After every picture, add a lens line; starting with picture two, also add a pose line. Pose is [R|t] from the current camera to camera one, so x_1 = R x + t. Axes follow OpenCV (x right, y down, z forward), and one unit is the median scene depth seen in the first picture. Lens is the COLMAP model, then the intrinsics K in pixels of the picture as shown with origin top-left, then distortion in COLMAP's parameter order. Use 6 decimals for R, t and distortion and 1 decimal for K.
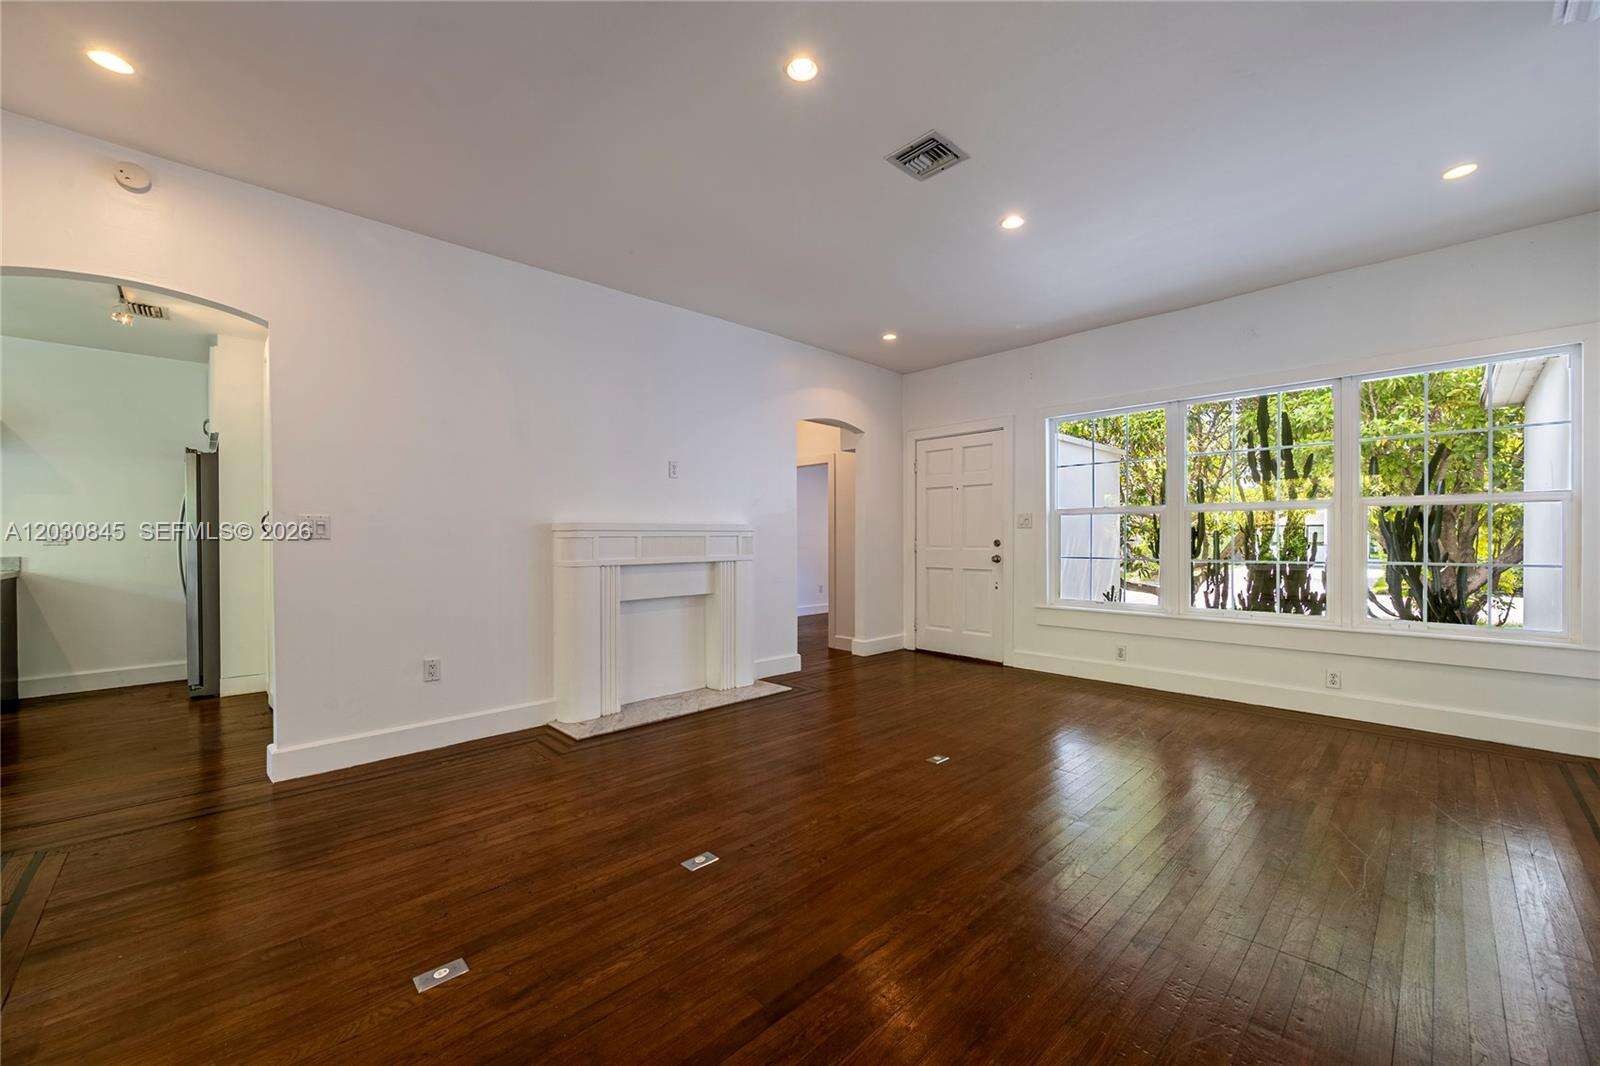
lens RADIAL K [[610.3, 0, 817.2], [0, 610.3, 541.0], [0, 0, 1]] dist [0.000037, -0.000082]
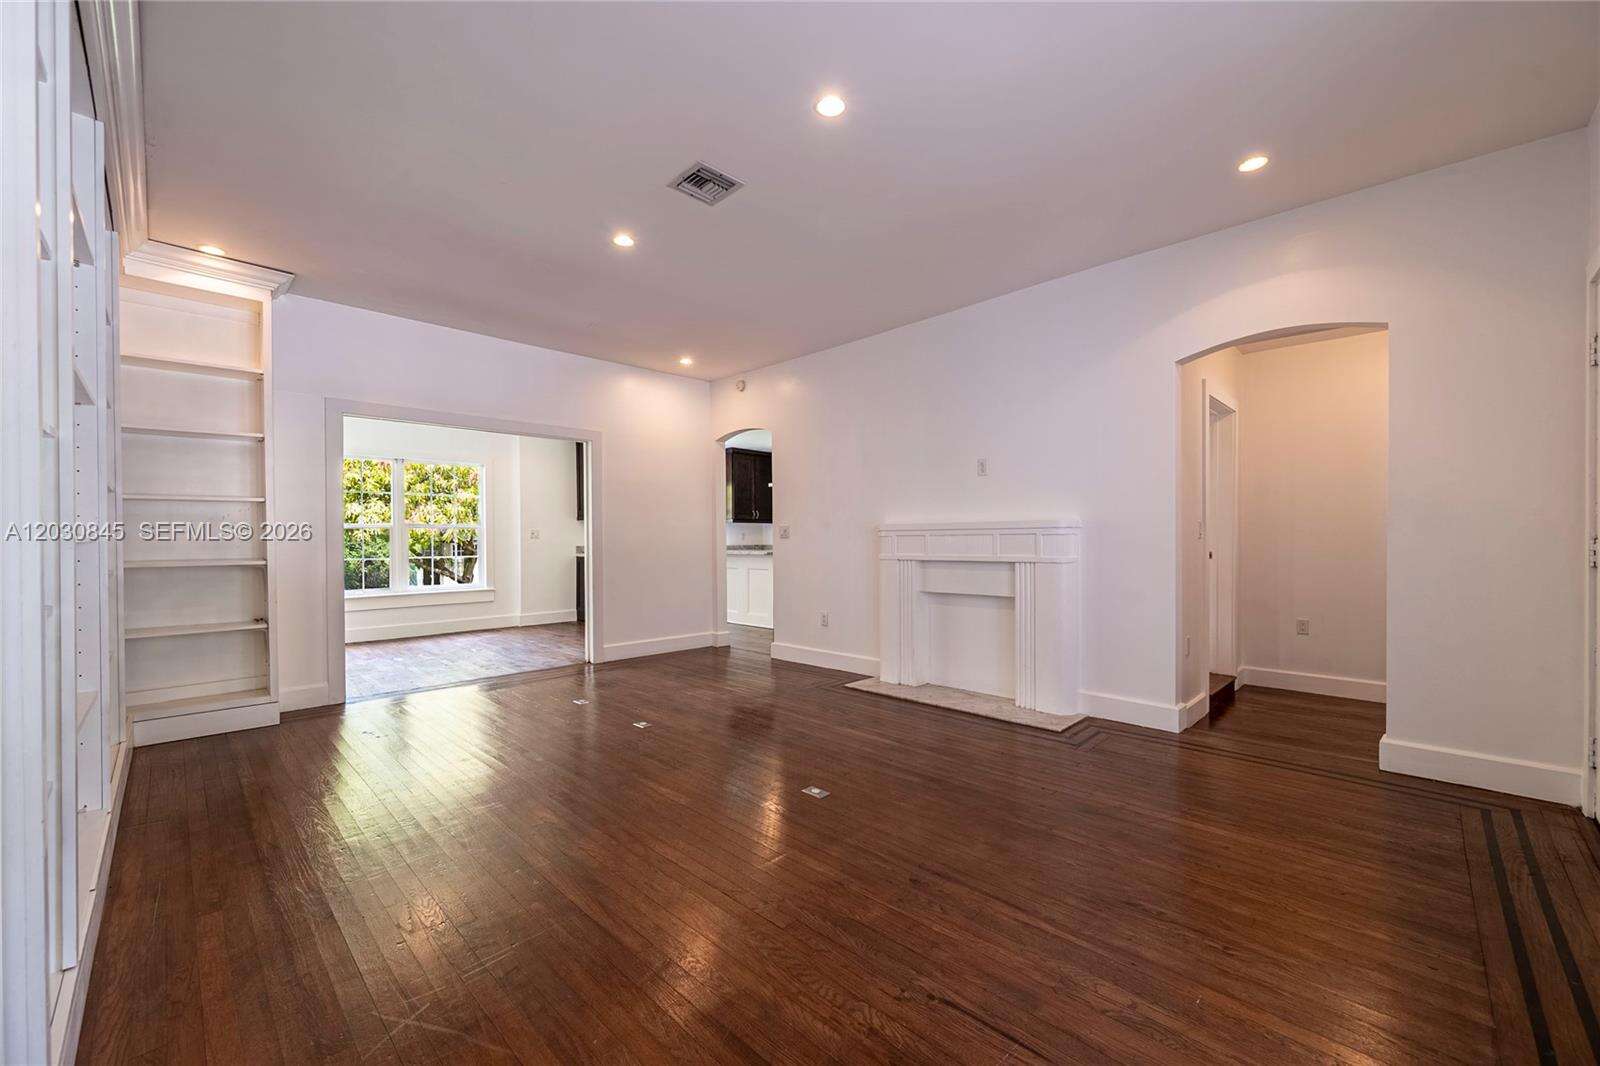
lens RADIAL K [[628.3, 0, 807.7], [0, 628.3, 538.9], [0, 0, 1]] dist [0.001987, 0.000069]
pose [[0.025299, 0.005251, -0.999666, 0.851535], [0.003848, 0.999978, 0.005350, -0.007916], [0.999673, -0.003982, 0.025278, 0.752132]]
